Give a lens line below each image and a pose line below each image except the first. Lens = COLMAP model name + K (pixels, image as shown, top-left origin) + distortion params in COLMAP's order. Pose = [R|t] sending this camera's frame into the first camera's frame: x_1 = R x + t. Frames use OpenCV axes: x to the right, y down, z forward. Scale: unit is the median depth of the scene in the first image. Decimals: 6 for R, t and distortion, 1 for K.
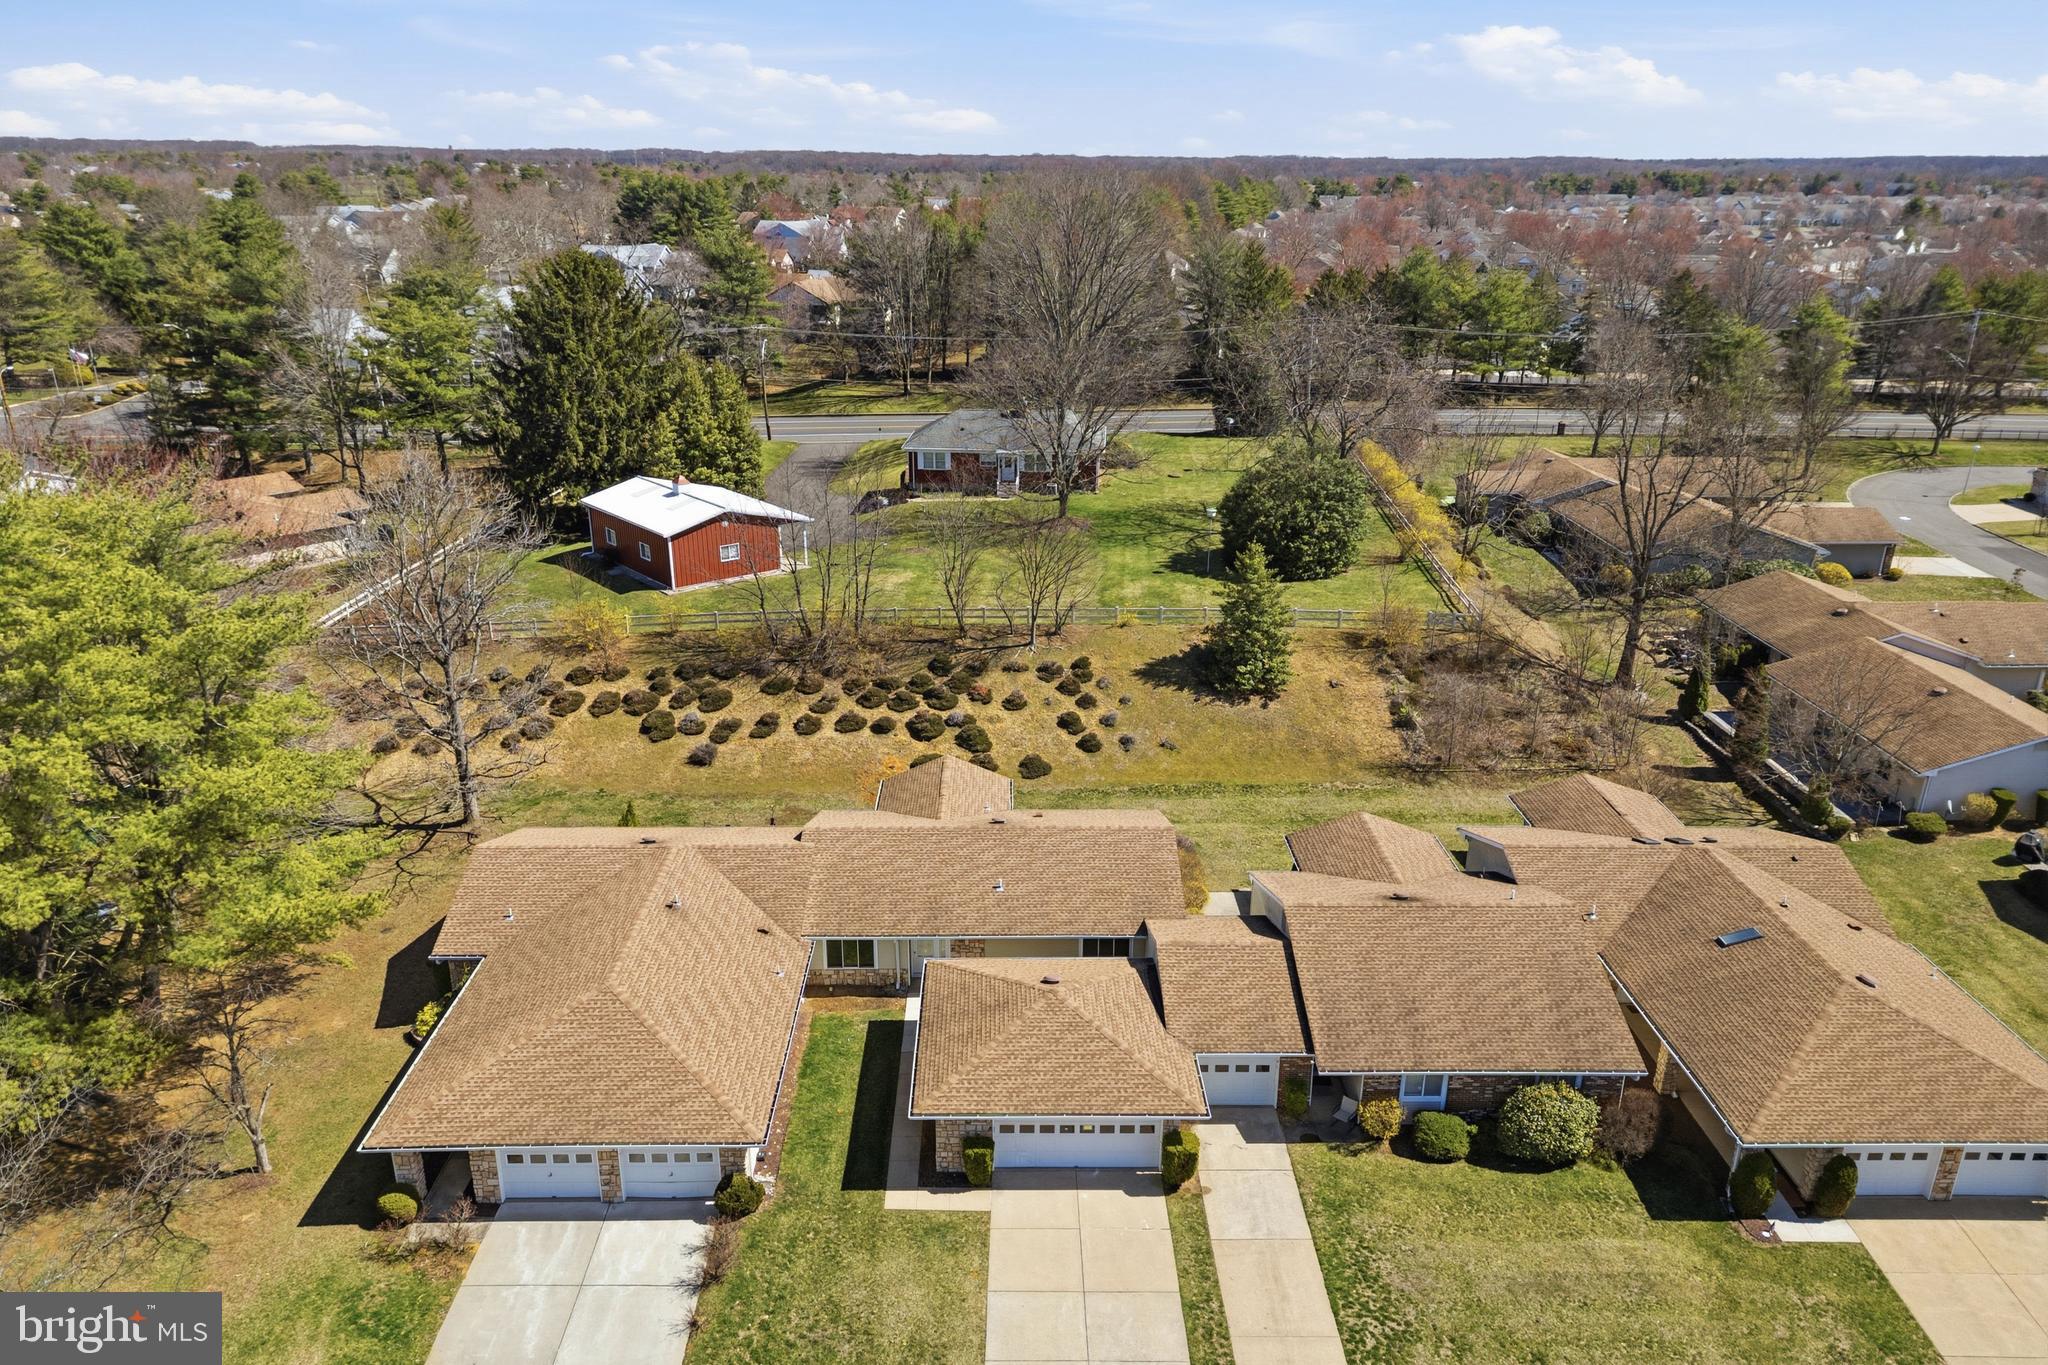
lens RADIAL K [[1416.3, 0, 1024.0], [0, 1416.3, 682.5], [0, 0, 1]] dist [0.161649, -0.418481]
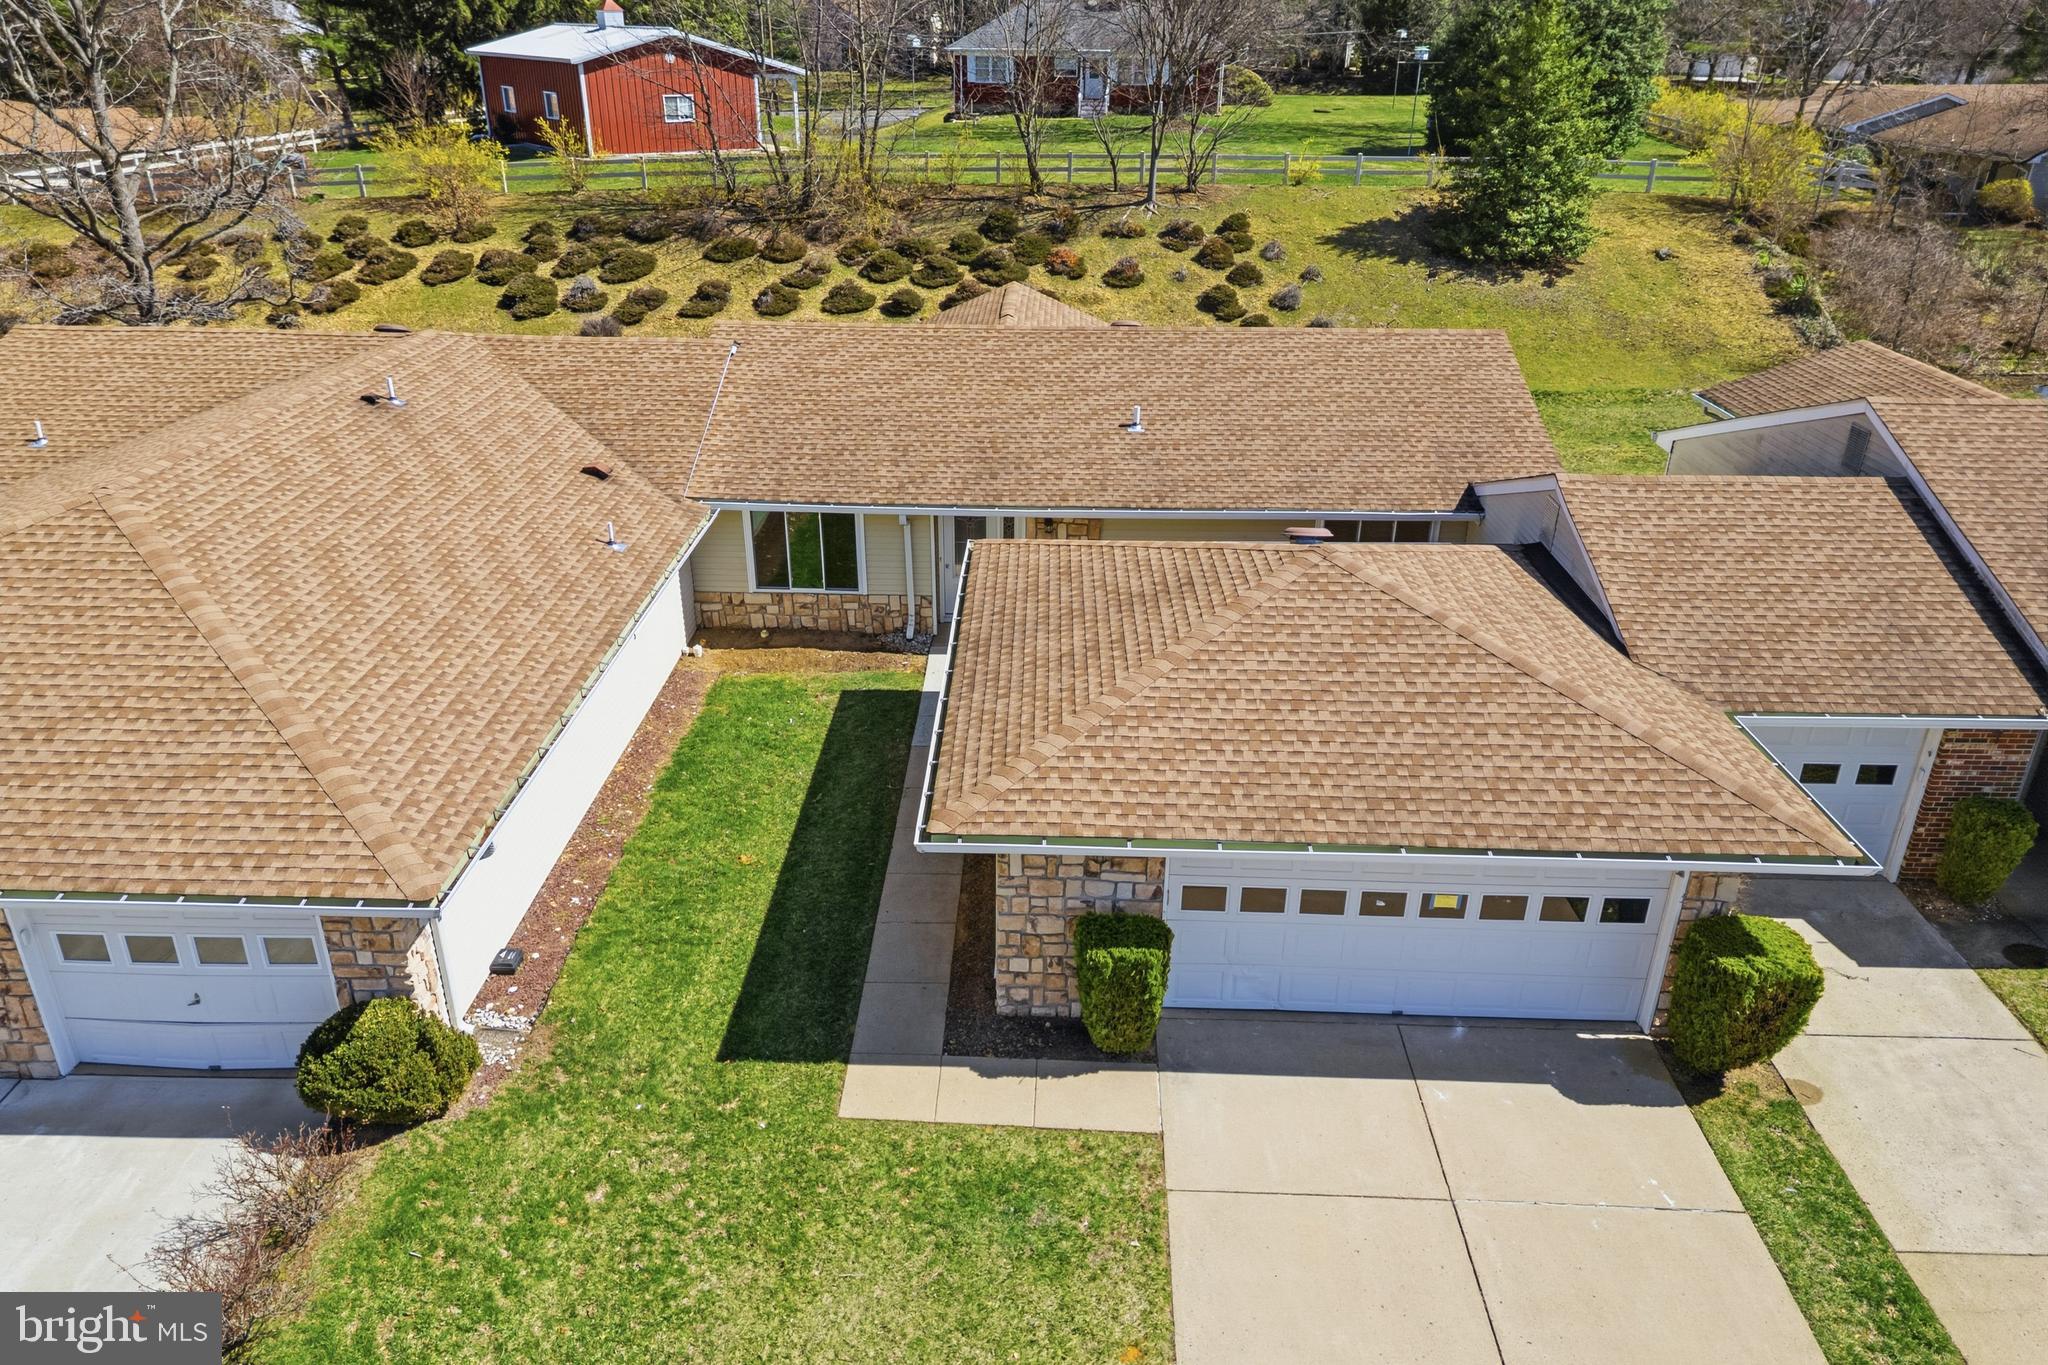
lens RADIAL K [[1432.8, 0, 1019.9], [0, 1432.8, 681.6], [0, 0, 1]] dist [0.071992, -0.088441]
pose [[0.999210, 0.017389, -0.035745, -0.026313], [-0.014364, 0.996427, 0.083226, 0.137658], [0.037065, -0.082646, 0.995889, 0.392534]]
